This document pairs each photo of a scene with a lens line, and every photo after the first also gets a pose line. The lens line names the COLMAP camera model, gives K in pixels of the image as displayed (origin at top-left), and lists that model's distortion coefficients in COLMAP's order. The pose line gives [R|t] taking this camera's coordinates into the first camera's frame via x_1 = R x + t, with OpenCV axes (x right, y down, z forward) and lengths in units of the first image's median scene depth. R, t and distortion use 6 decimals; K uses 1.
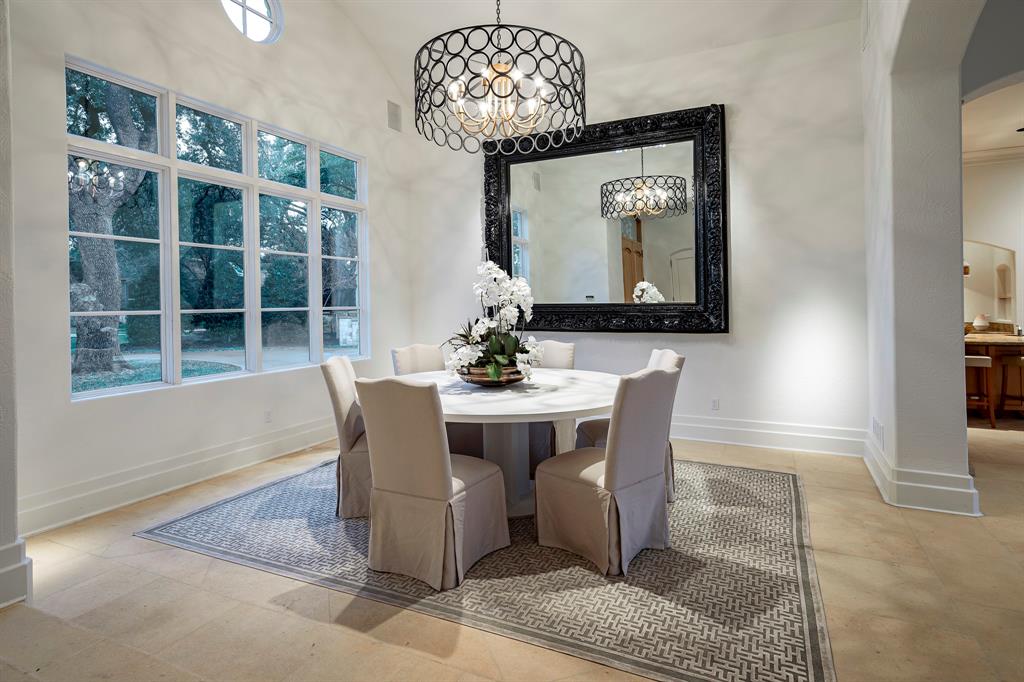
lens RADIAL K [[549.7, 0, 512.8], [0, 549.7, 305.5], [0, 0, 1]] dist [0.016587, 0.000103]
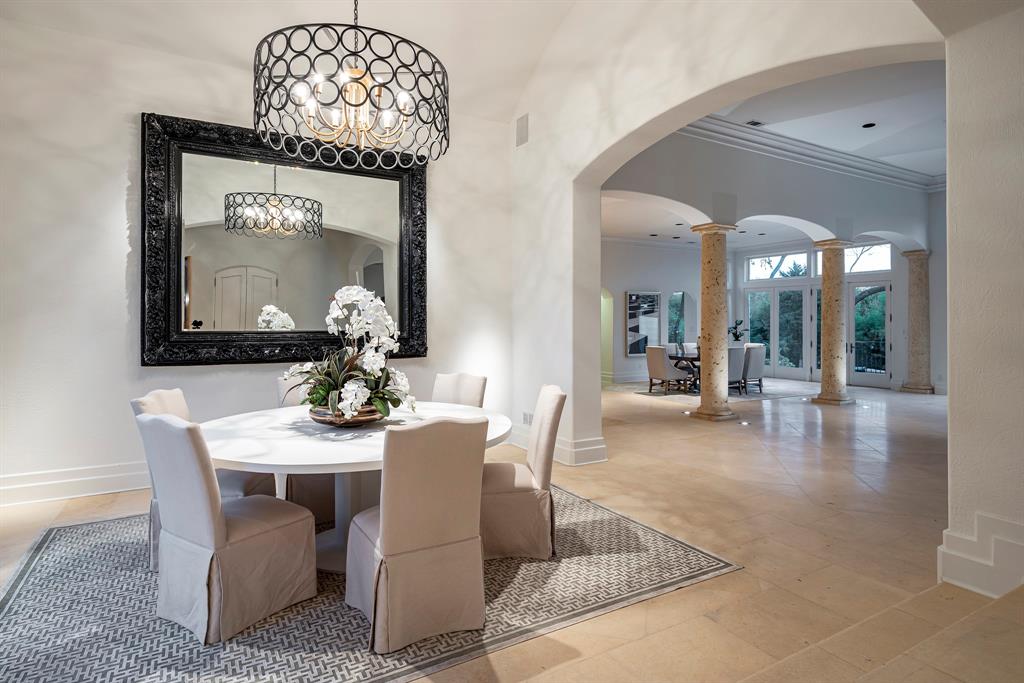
lens RADIAL K [[557.9, 0, 512.0], [0, 557.9, 341.5], [0, 0, 1]] dist [0.001815, -0.000200]
pose [[0.558131, -0.015471, 0.829608, -0.850376], [0.002239, 0.999851, 0.017139, -0.006608], [-0.829750, -0.007708, 0.558083, 0.381050]]
